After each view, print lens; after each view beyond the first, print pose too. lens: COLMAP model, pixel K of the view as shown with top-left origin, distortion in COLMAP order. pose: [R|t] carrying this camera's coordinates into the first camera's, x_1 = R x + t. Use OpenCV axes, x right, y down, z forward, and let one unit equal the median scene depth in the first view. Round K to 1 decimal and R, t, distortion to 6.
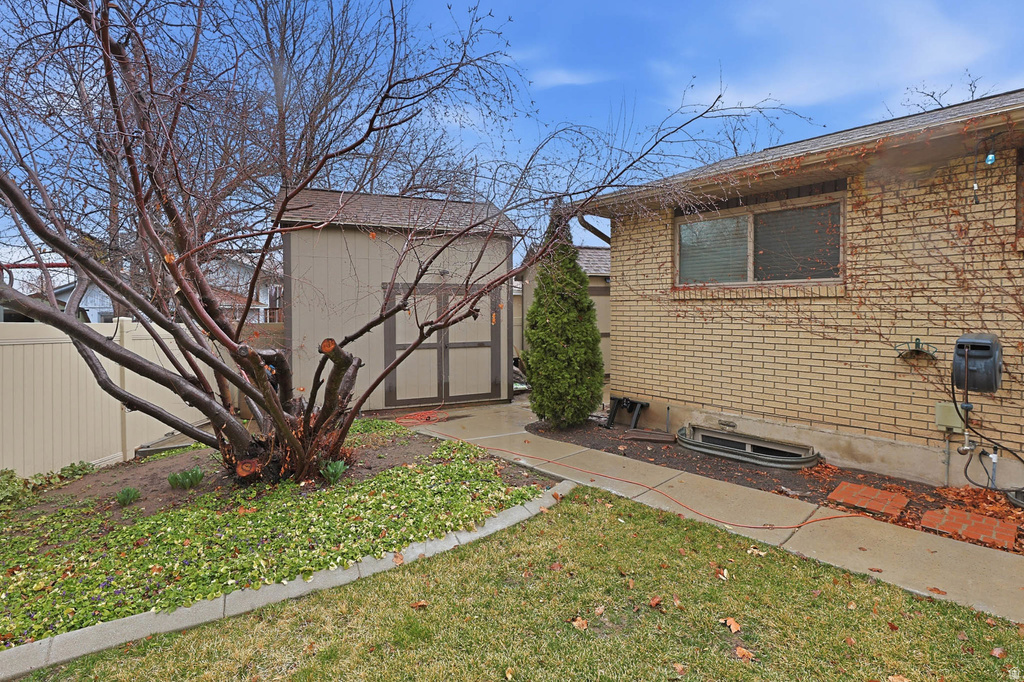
lens RADIAL K [[468.9, 0, 516.3], [0, 468.9, 314.1], [0, 0, 1]] dist [-0.004312, -0.000331]
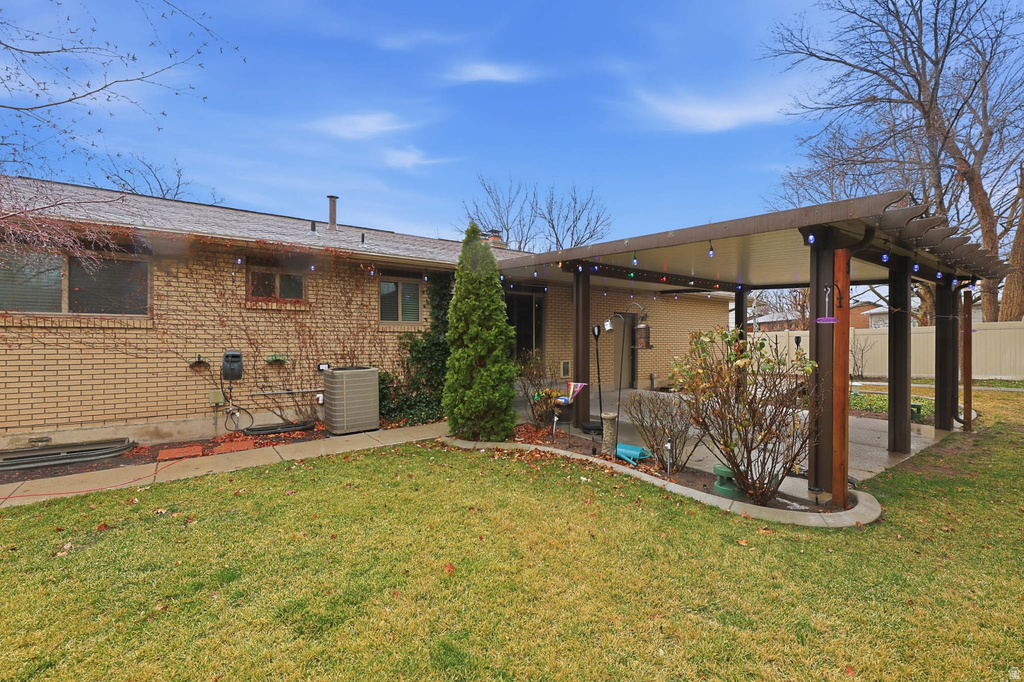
lens RADIAL K [[468.9, 0, 511.6], [0, 468.9, 340.3], [0, 0, 1]] dist [-0.004312, -0.000331]
pose [[0.127559, 0.002536, 0.991828, -0.619148], [0.008506, 0.999957, -0.003651, 0.015653], [-0.991795, 0.008902, 0.127532, -0.305551]]
